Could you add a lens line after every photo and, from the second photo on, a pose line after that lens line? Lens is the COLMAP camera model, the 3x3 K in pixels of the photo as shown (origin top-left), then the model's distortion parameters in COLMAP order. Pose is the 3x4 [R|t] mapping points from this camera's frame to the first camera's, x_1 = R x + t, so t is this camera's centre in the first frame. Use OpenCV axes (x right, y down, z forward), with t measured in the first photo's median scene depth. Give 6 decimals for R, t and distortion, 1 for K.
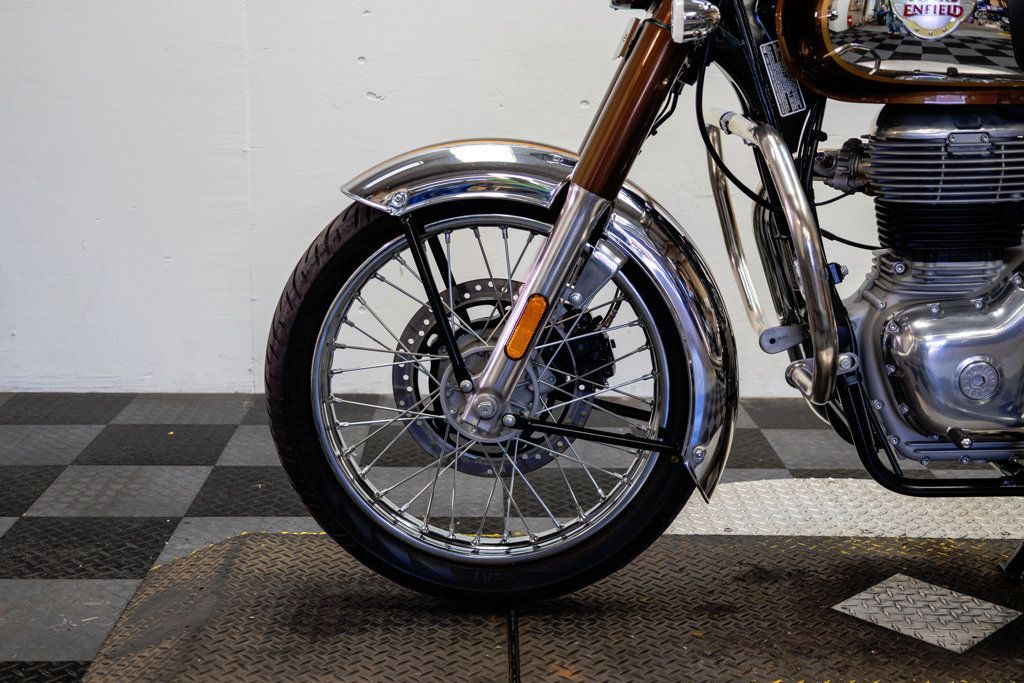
lens RADIAL K [[1379.0, 0, 511.7], [0, 1379.0, 338.4], [0, 0, 1]] dist [0.012933, 0.002220]
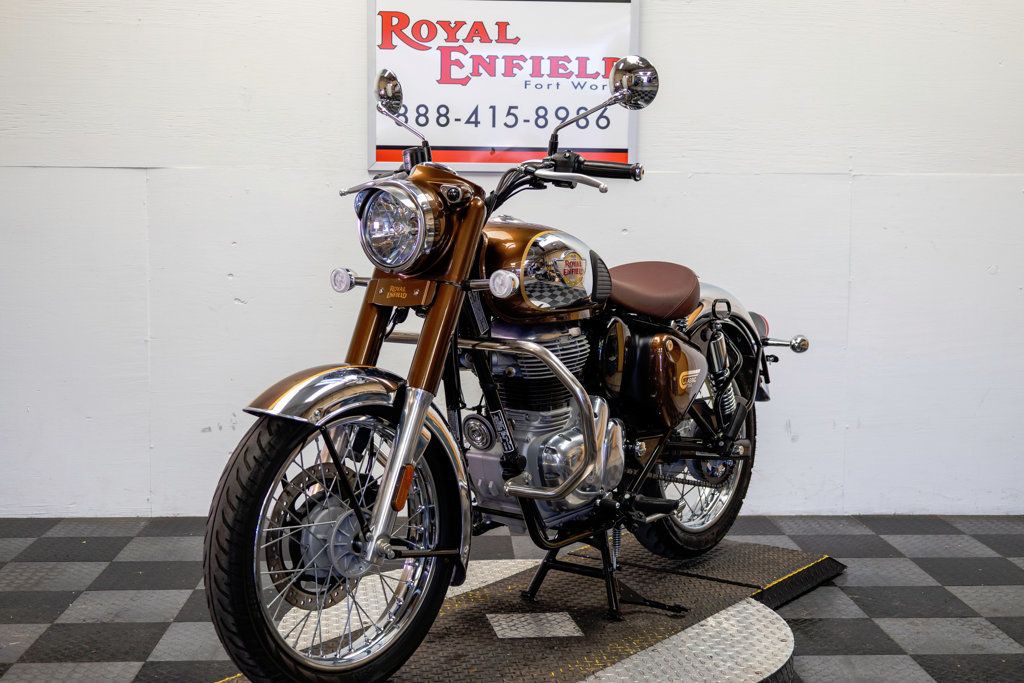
lens RADIAL K [[1383.9, 0, 512.0], [0, 1383.9, 341.5], [0, 0, 1]] dist [0.000873, 0.051131]
pose [[0.999750, -0.006947, 0.021264, 0.257631], [0.009439, 0.992797, -0.119433, 0.062504], [-0.020281, 0.119604, 0.992614, -0.695217]]
